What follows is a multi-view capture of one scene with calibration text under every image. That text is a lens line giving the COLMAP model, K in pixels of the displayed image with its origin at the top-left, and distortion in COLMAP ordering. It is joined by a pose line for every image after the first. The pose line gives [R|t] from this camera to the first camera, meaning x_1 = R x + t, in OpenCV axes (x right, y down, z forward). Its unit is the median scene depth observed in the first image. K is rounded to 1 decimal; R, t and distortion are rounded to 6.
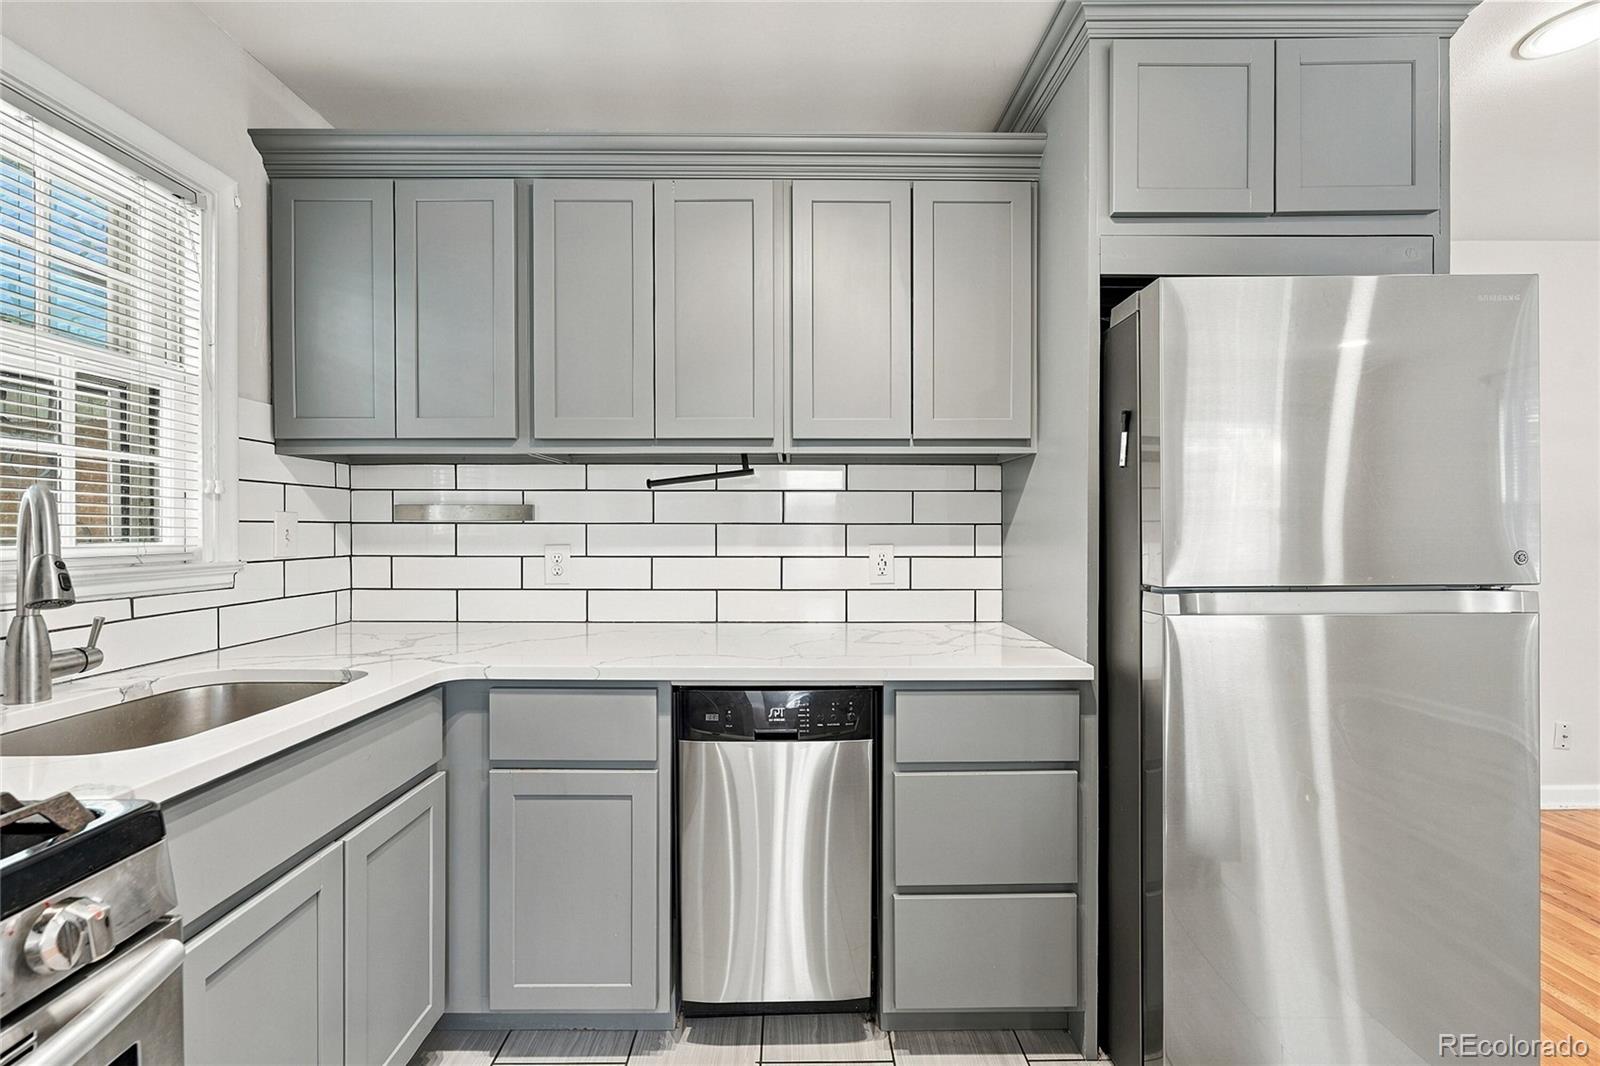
lens RADIAL K [[641.4, 0, 808.8], [0, 641.4, 523.7], [0, 0, 1]] dist [-0.001078, 0.000911]
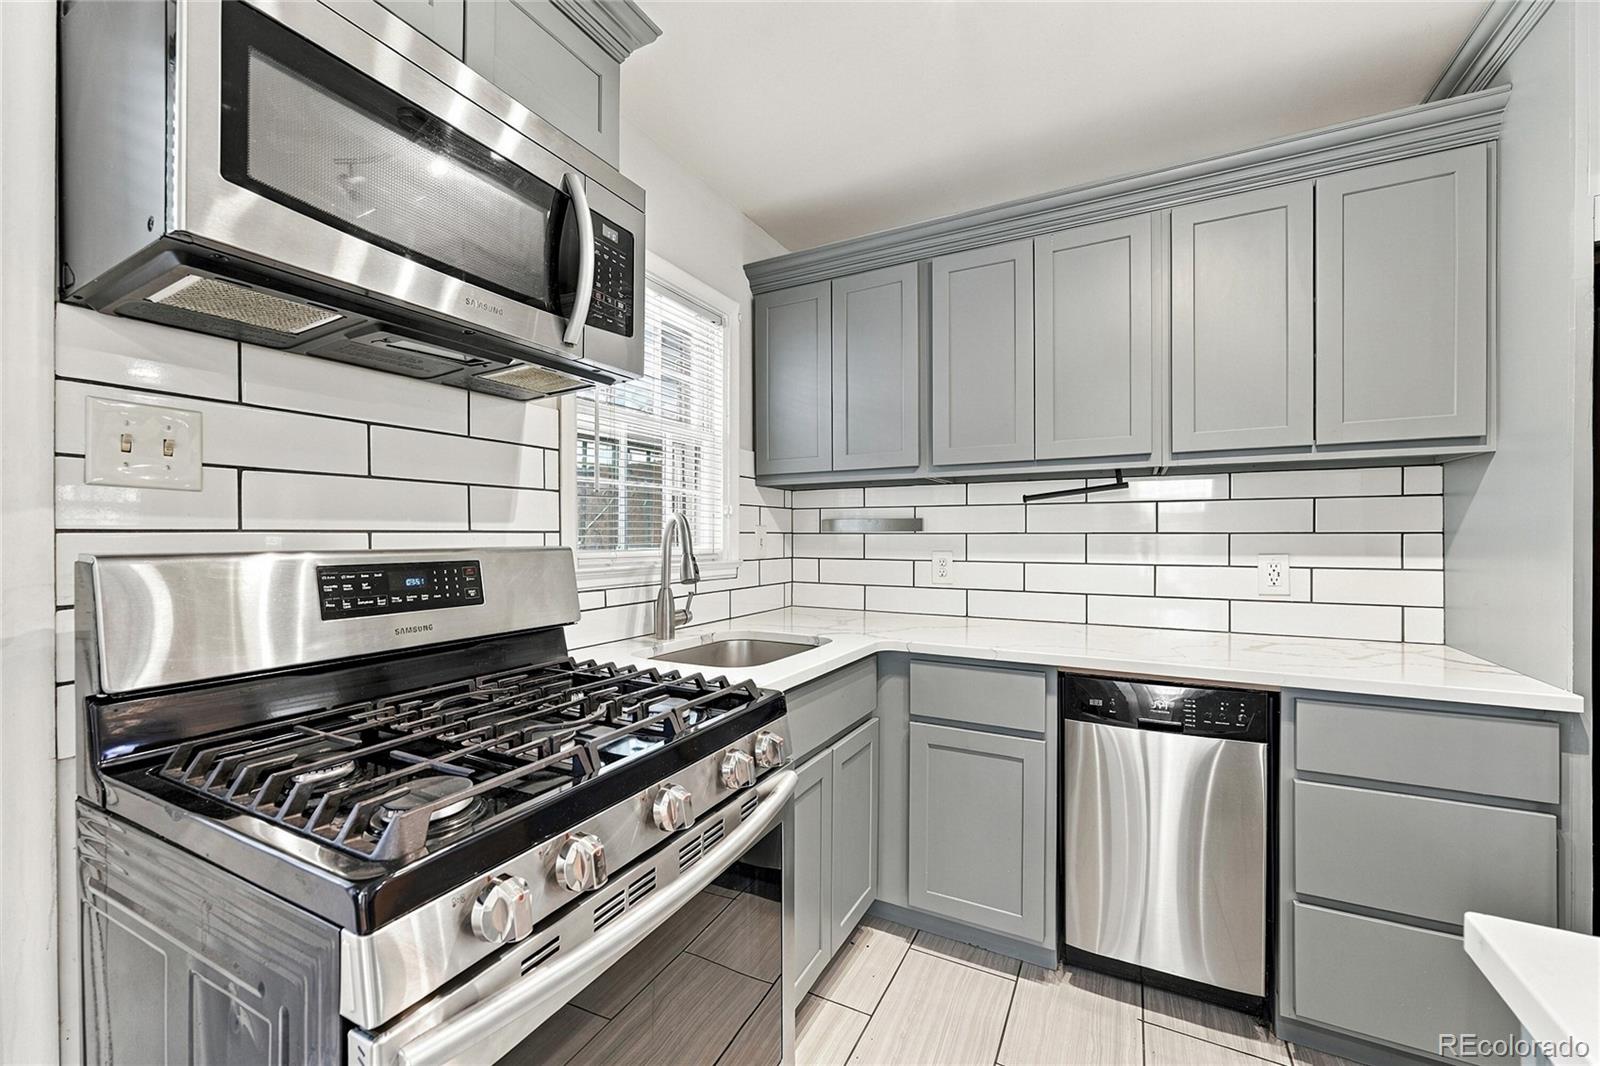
lens RADIAL K [[641.4, 0, 801.2], [0, 641.4, 536.0], [0, 0, 1]] dist [-0.001078, 0.000911]
pose [[0.874747, -0.000913, -0.484580, -0.051219], [0.003368, 0.999986, 0.004195, -0.001996], [0.484569, -0.005301, 0.874737, -0.235880]]
